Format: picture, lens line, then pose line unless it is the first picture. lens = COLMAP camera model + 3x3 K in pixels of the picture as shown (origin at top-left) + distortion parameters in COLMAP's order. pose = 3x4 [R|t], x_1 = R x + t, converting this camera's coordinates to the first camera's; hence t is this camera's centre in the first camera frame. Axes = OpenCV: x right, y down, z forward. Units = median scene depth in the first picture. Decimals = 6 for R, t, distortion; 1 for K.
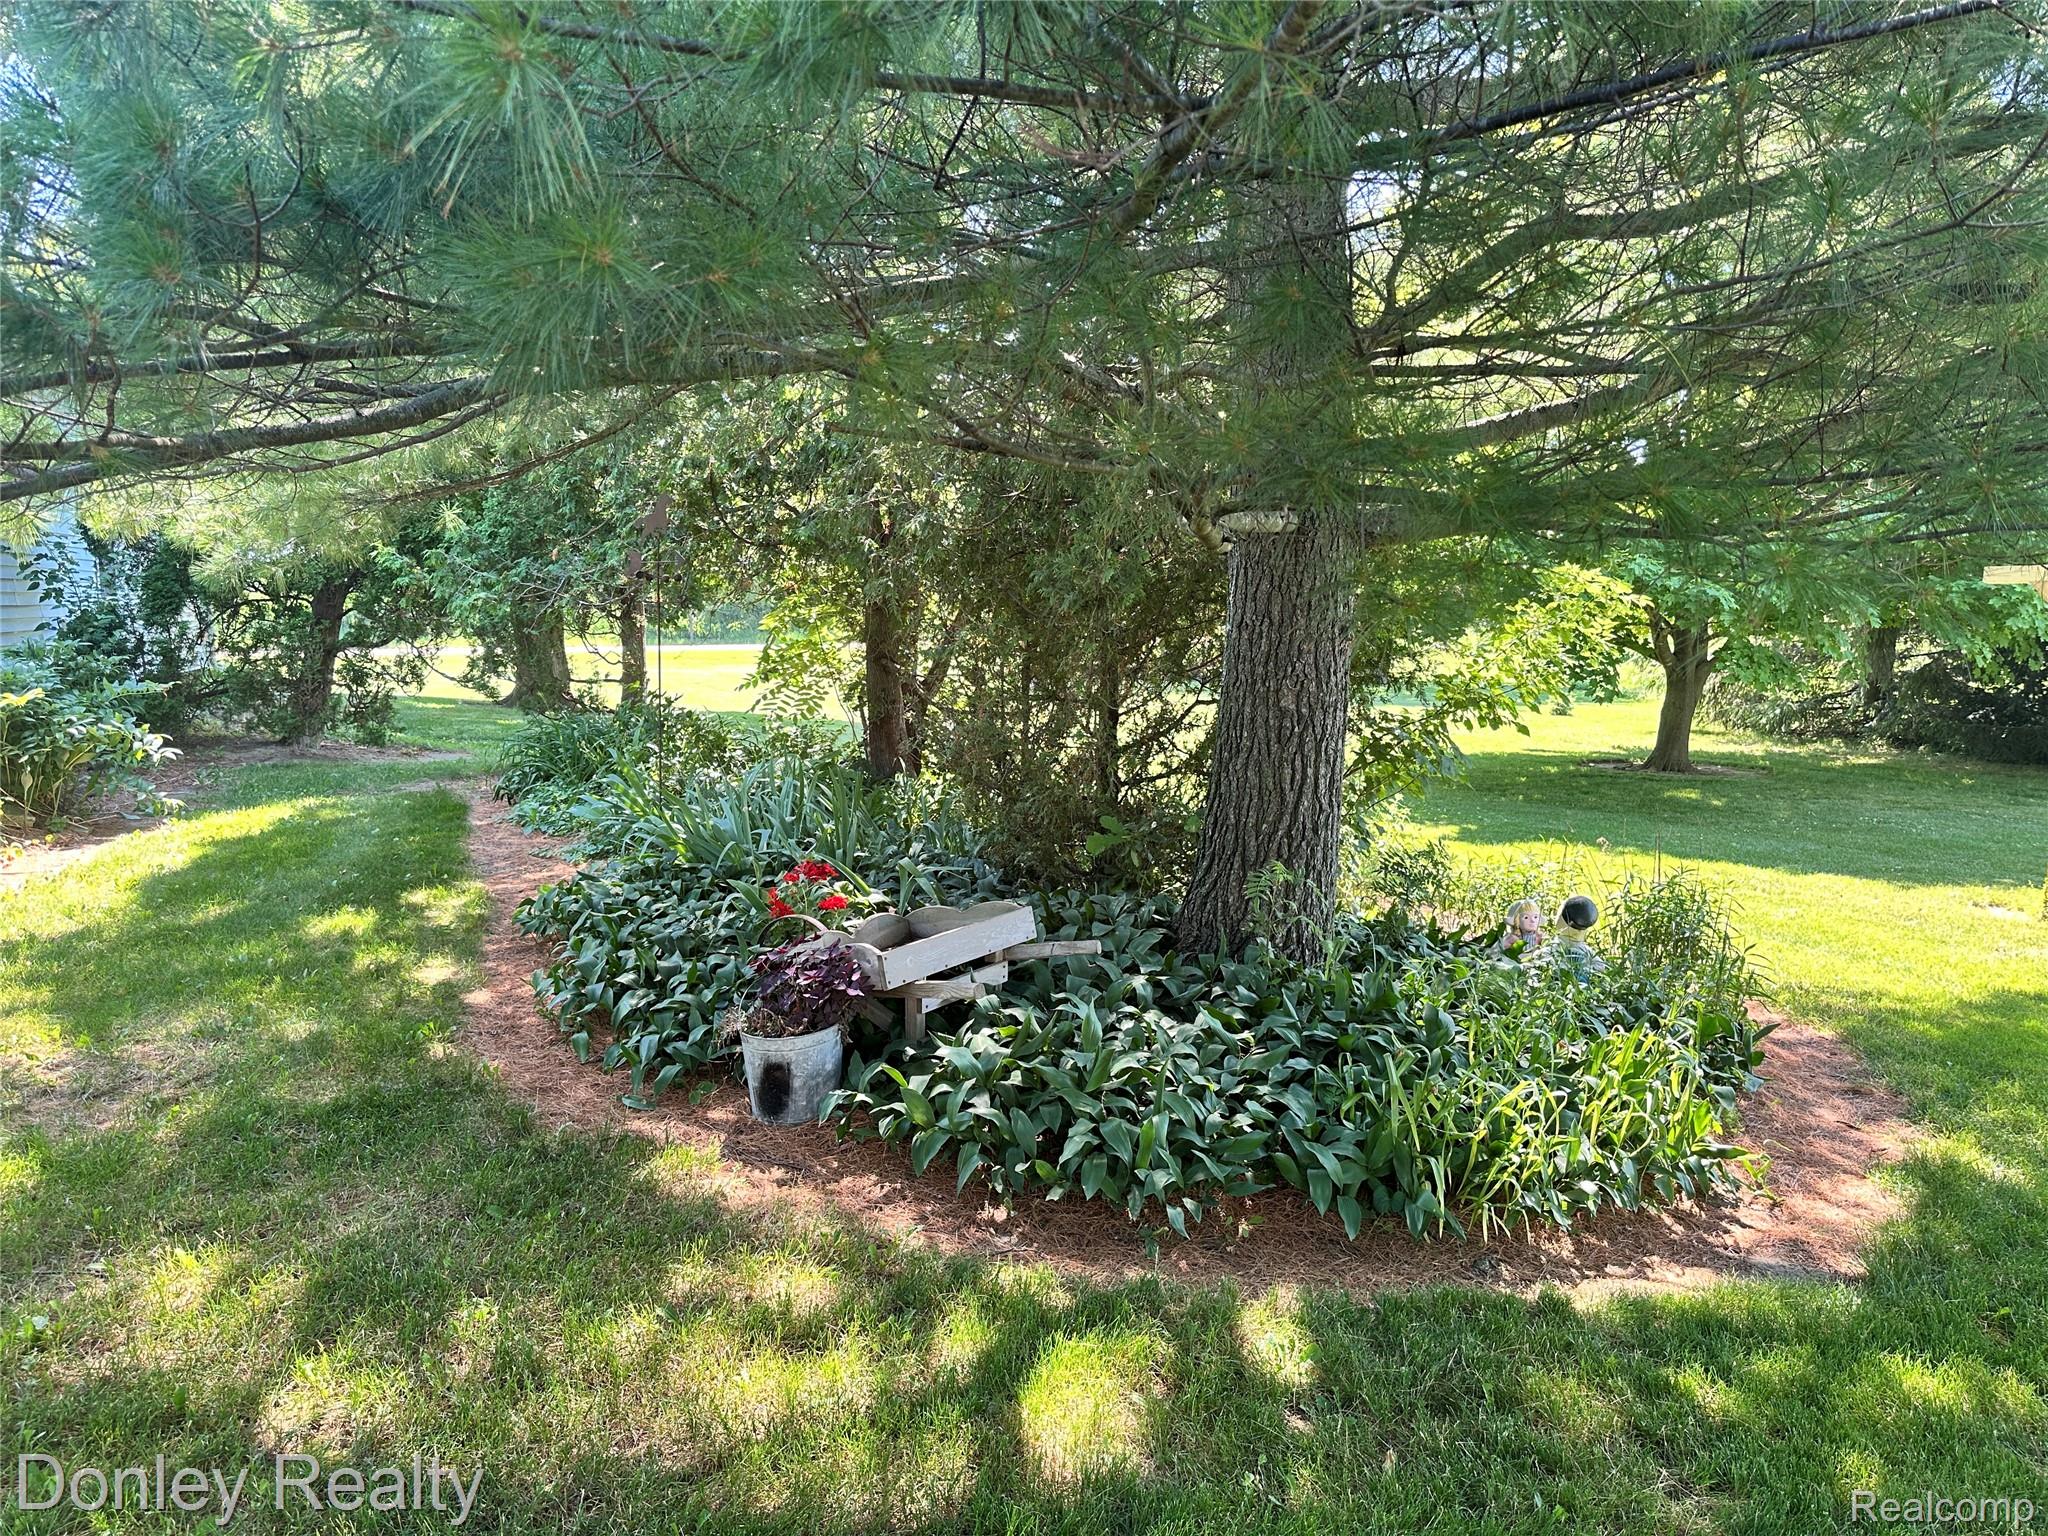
lens RADIAL K [[1431.7, 0, 1011.4], [0, 1431.7, 787.9], [0, 0, 1]] dist [0.091034, -0.108087]
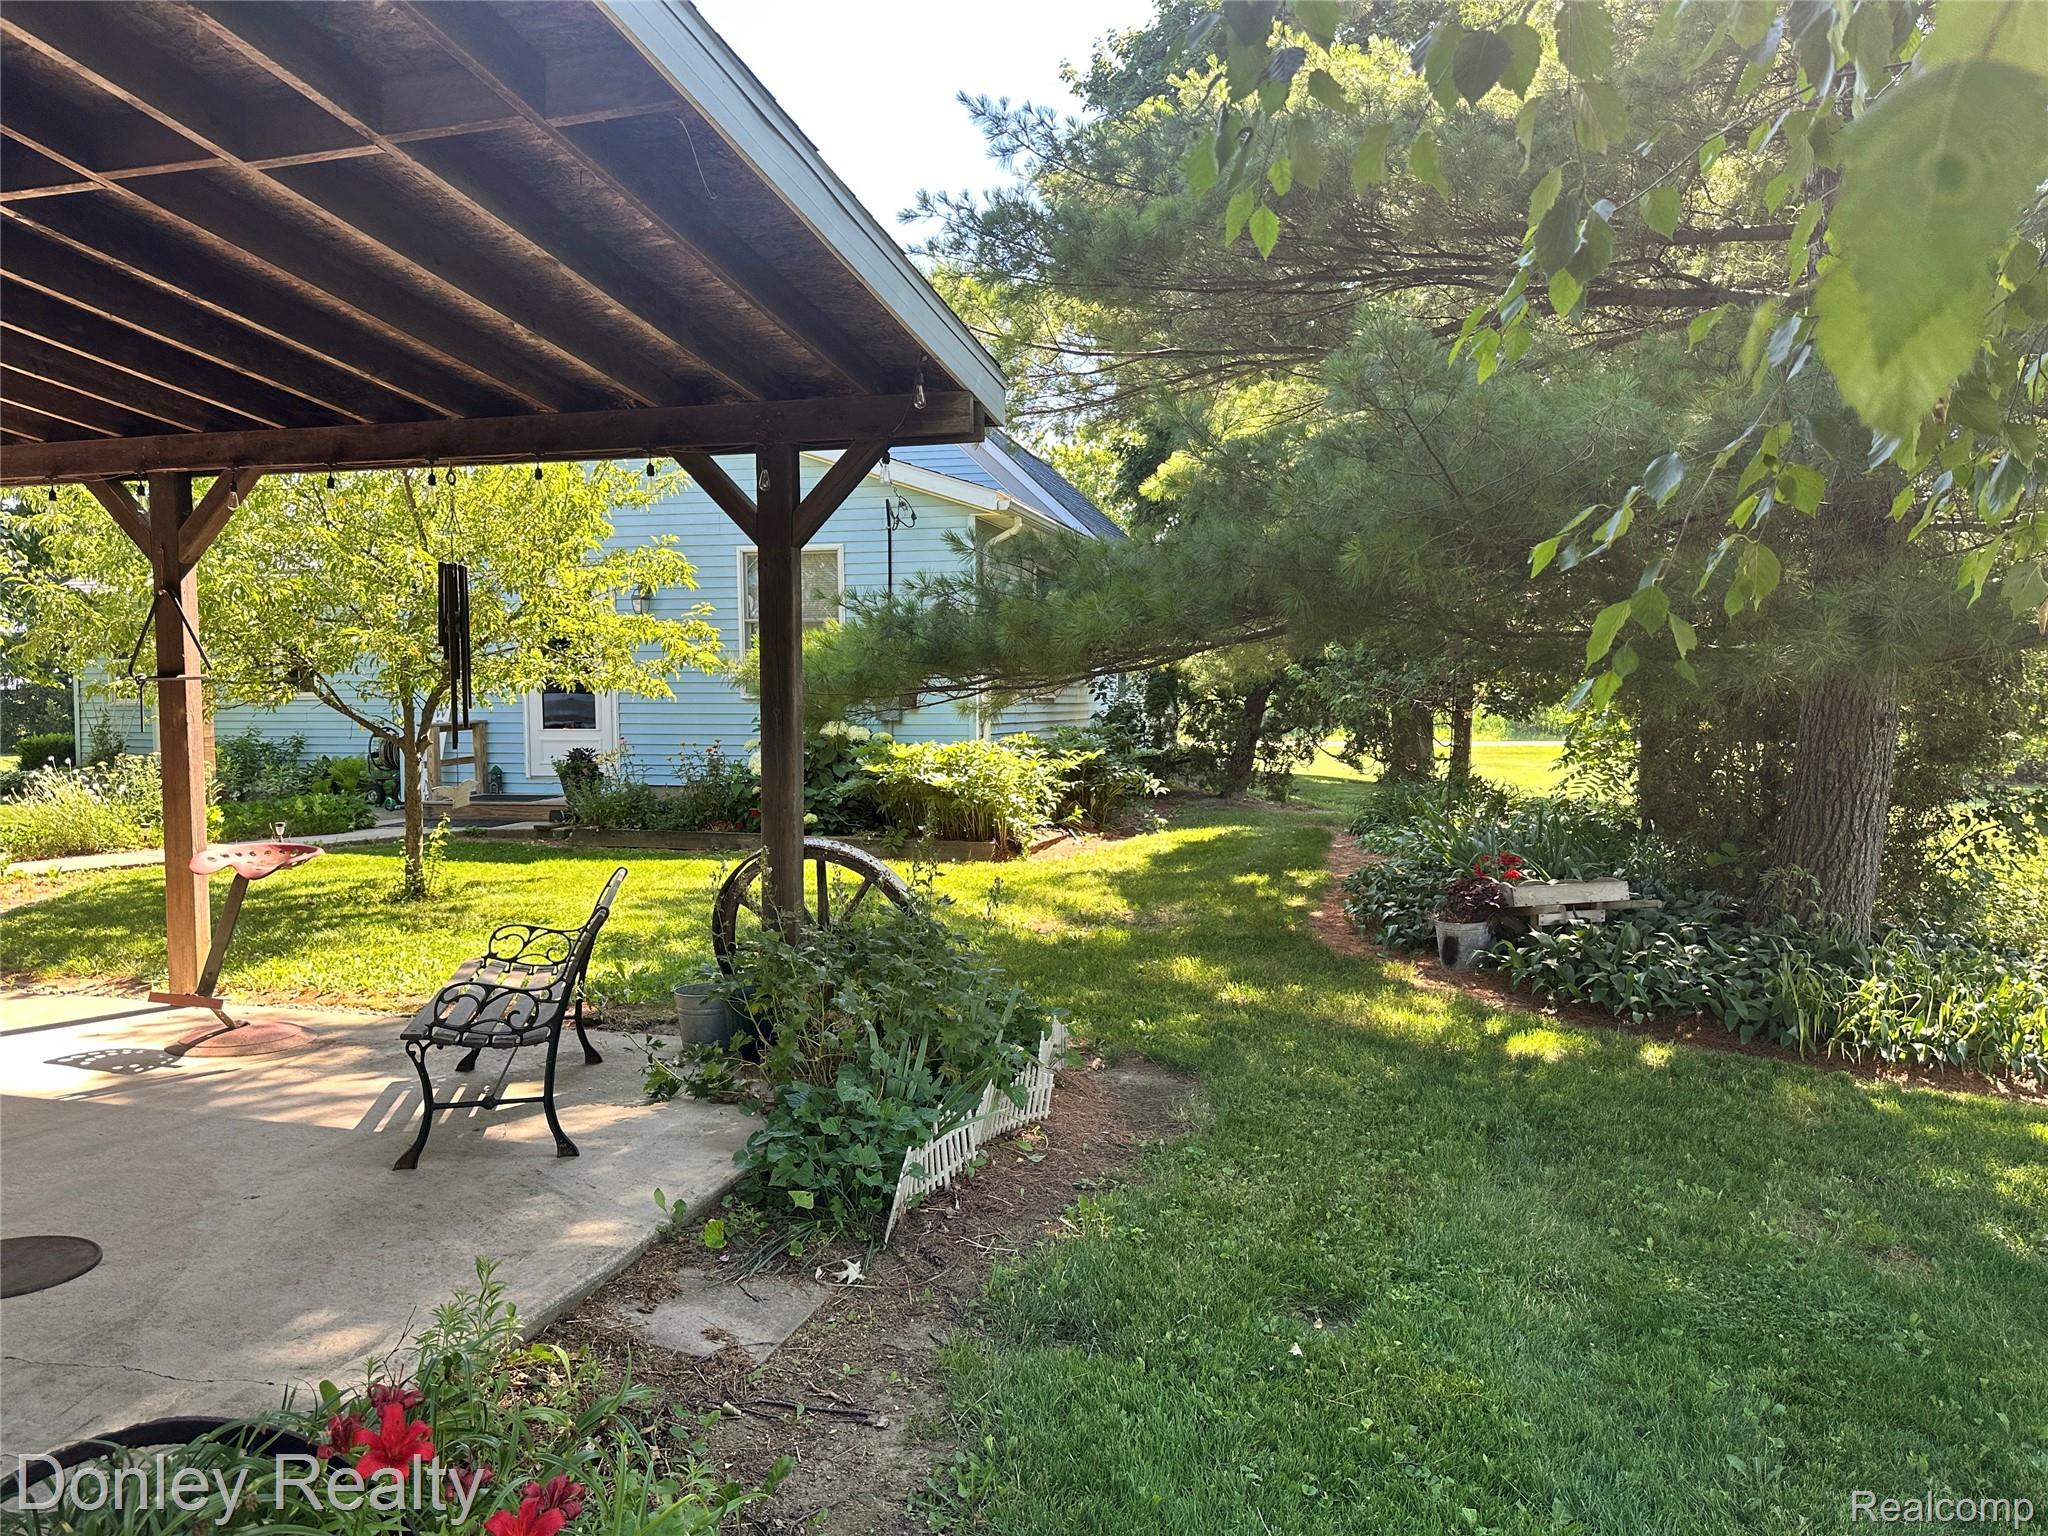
lens RADIAL K [[1431.7, 0, 1009.8], [0, 1431.7, 765.0], [0, 0, 1]] dist [0.091034, -0.108087]
pose [[0.822531, 0.031086, -0.567870, 0.226623], [-0.078486, 0.995156, -0.059206, 0.062634], [0.563278, 0.093269, 0.820986, -0.486225]]
